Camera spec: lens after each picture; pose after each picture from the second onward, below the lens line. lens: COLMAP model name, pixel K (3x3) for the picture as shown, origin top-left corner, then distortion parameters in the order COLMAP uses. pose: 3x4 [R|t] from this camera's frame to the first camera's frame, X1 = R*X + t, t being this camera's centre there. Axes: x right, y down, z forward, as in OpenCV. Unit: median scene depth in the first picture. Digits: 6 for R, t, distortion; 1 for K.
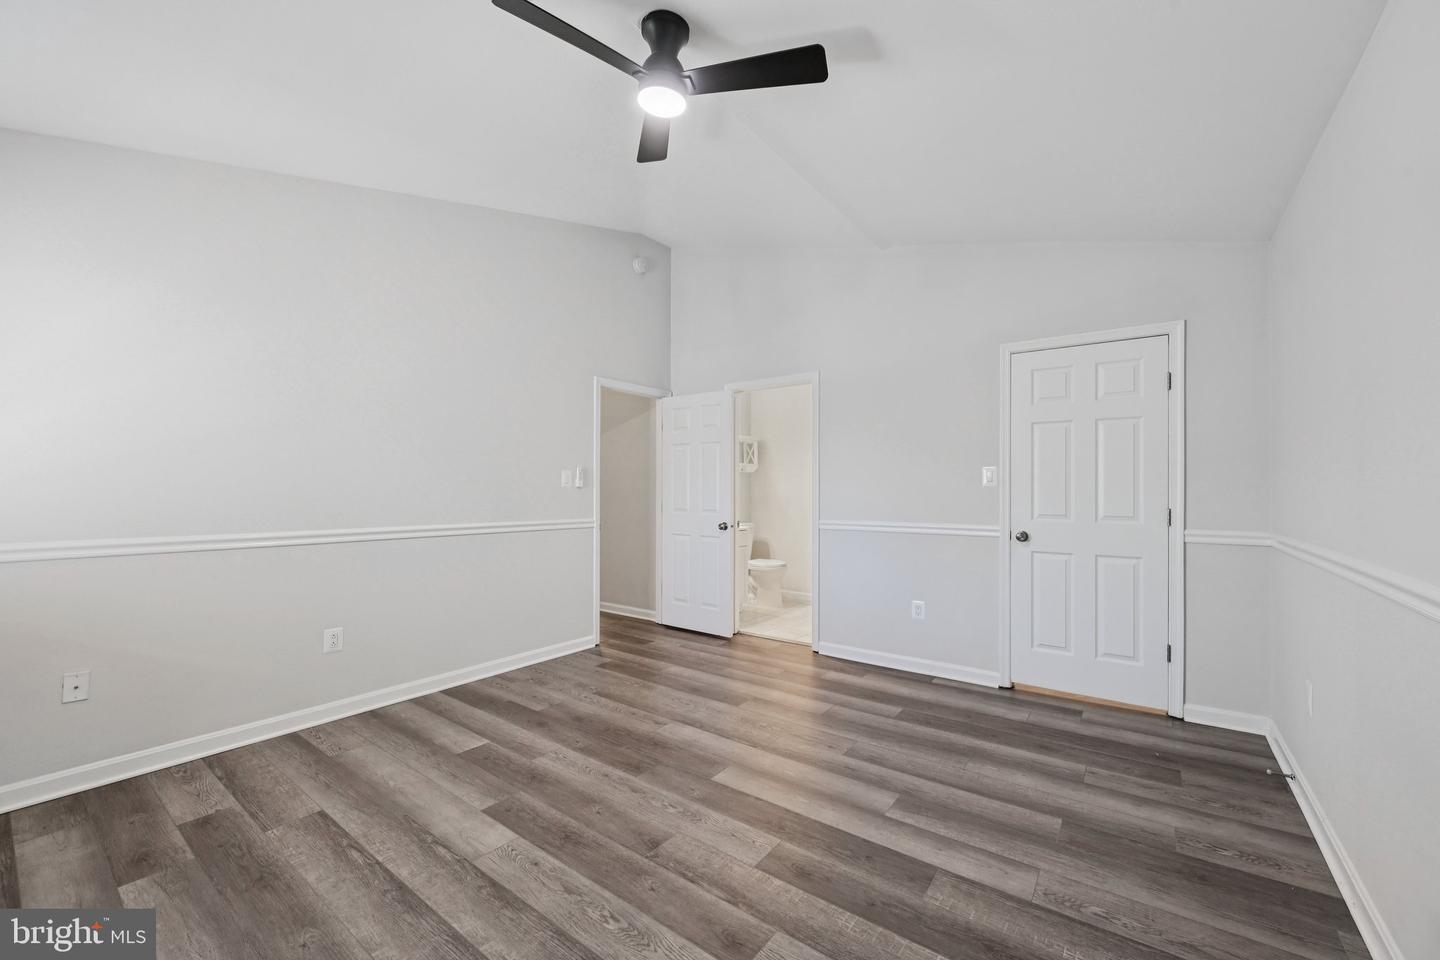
lens RADIAL K [[566.9, 0, 726.9], [0, 566.9, 482.9], [0, 0, 1]] dist [-0.003354, -0.000231]
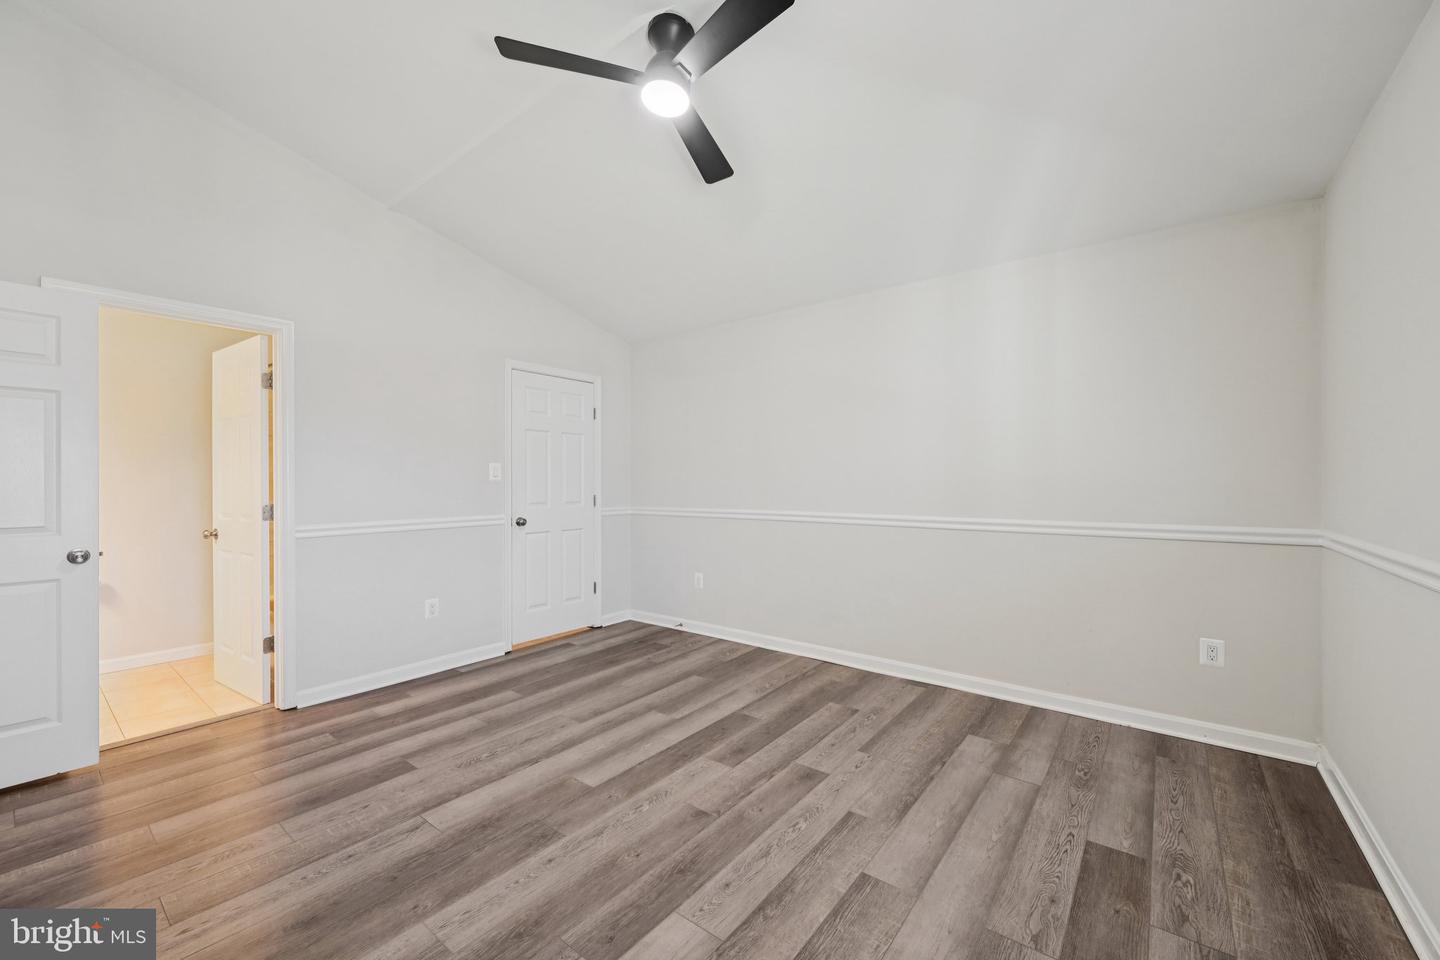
lens RADIAL K [[566.9, 0, 727.0], [0, 566.9, 480.8], [0, 0, 1]] dist [-0.003354, -0.000231]
pose [[0.021688, 0.001083, 0.999764, -0.978903], [-0.006101, 0.999981, -0.000951, 0.006629], [-0.999746, -0.006079, 0.021694, 0.758250]]
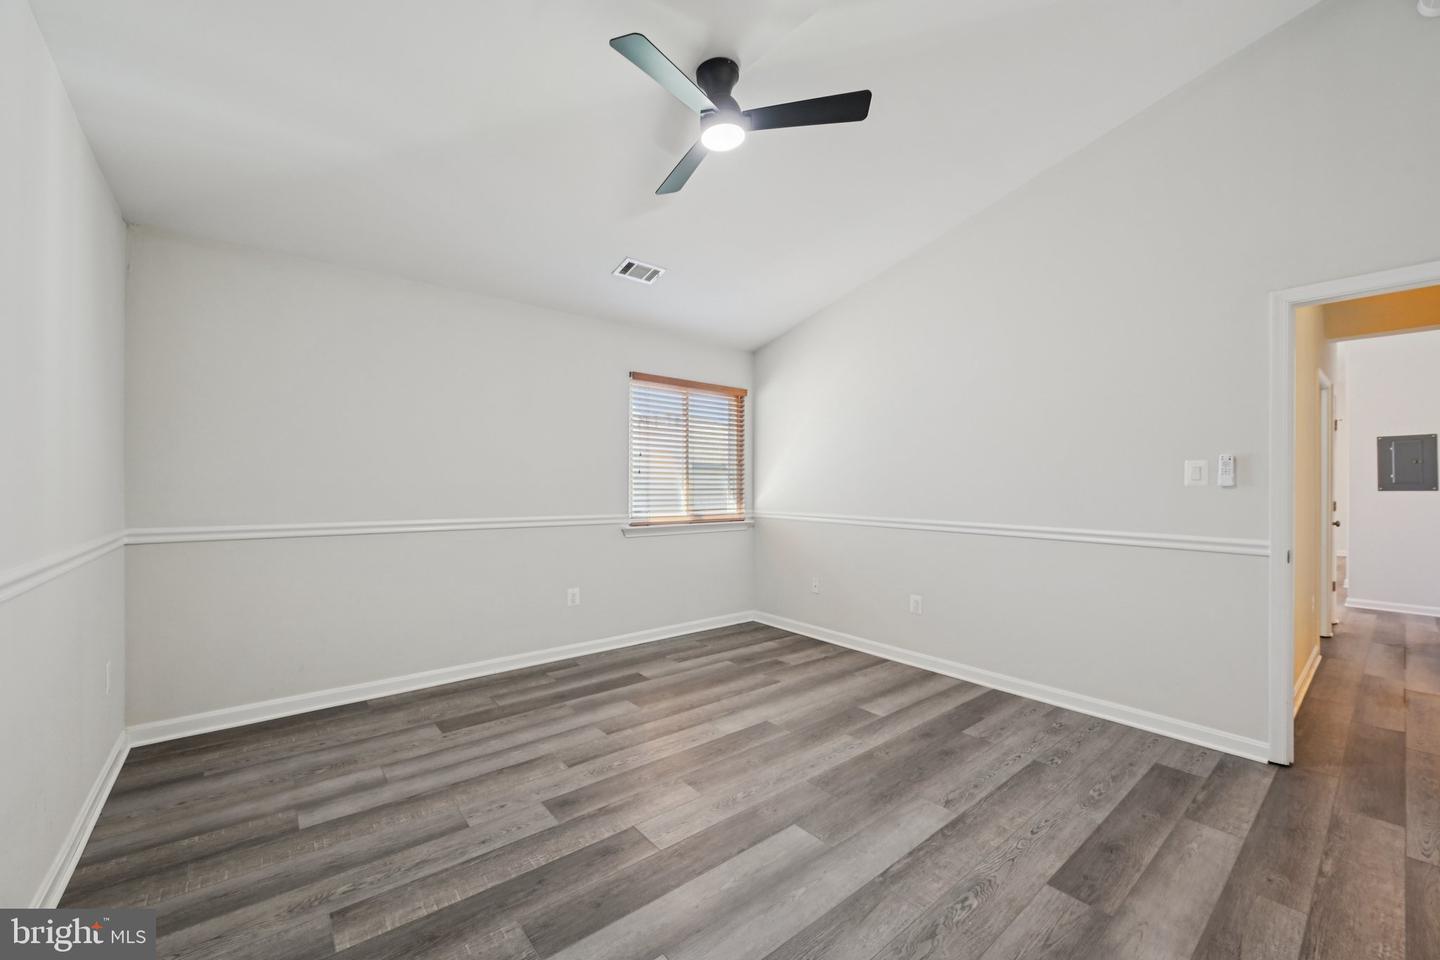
lens RADIAL K [[566.9, 0, 725.3], [0, 566.9, 485.1], [0, 0, 1]] dist [-0.003354, -0.000231]
pose [[-0.235818, -0.003660, -0.971790, 0.835342], [0.005078, 0.999975, -0.004998, 0.011043], [0.971784, -0.006113, -0.235794, 1.104707]]
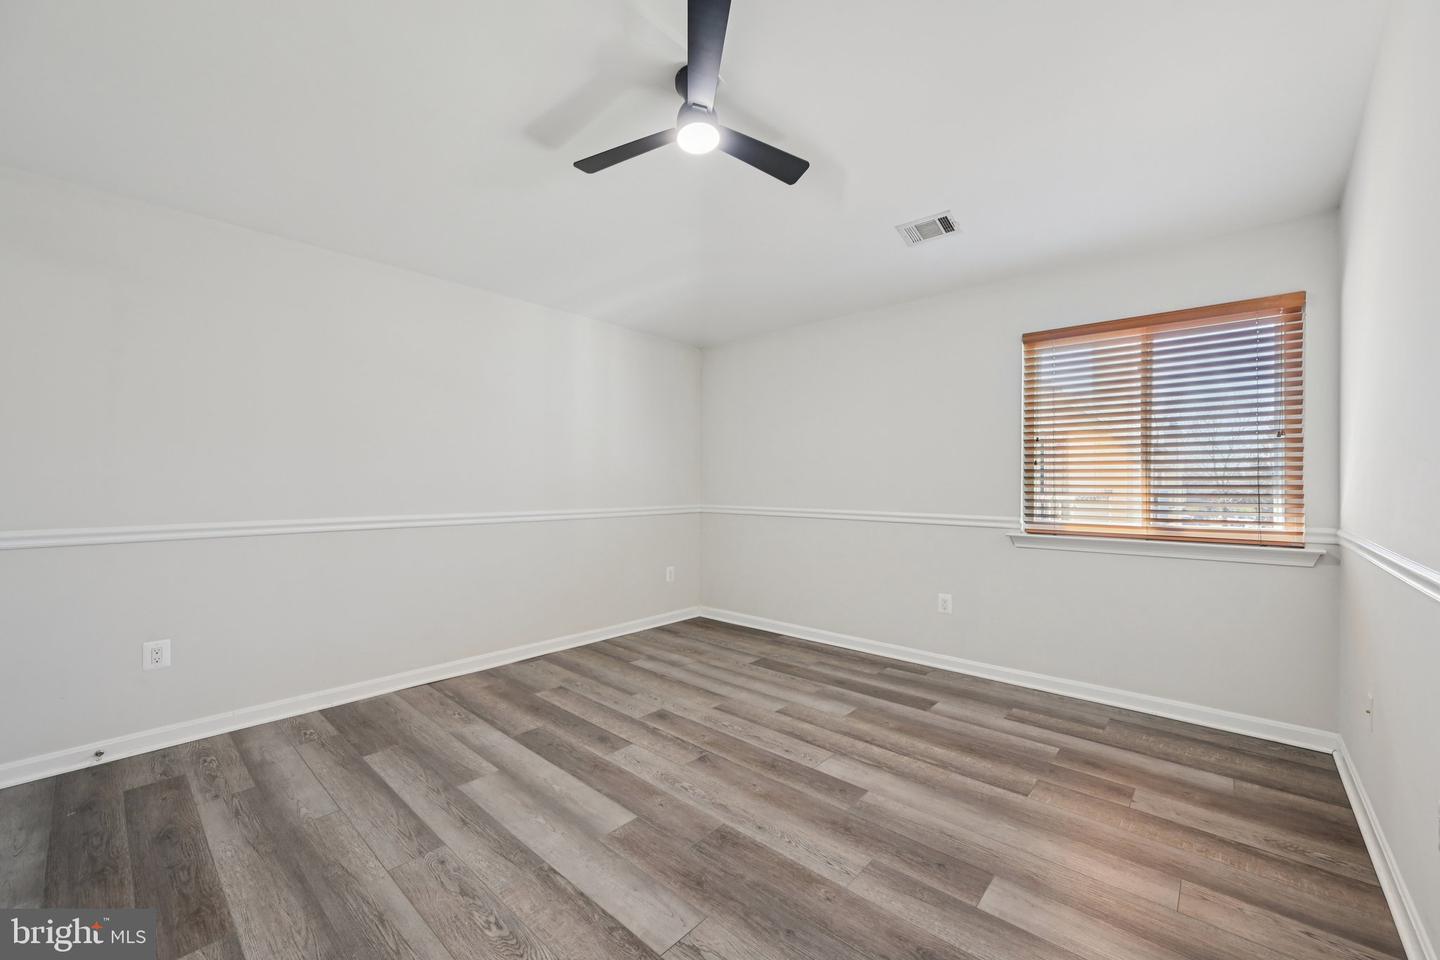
lens RADIAL K [[566.9, 0, 722.6], [0, 566.9, 481.3], [0, 0, 1]] dist [-0.003354, -0.000231]
pose [[-0.995685, -0.002323, 0.092770, -0.236788], [-0.003336, 0.999937, -0.010763, 0.021610], [-0.092739, -0.011026, -0.995629, 1.853218]]
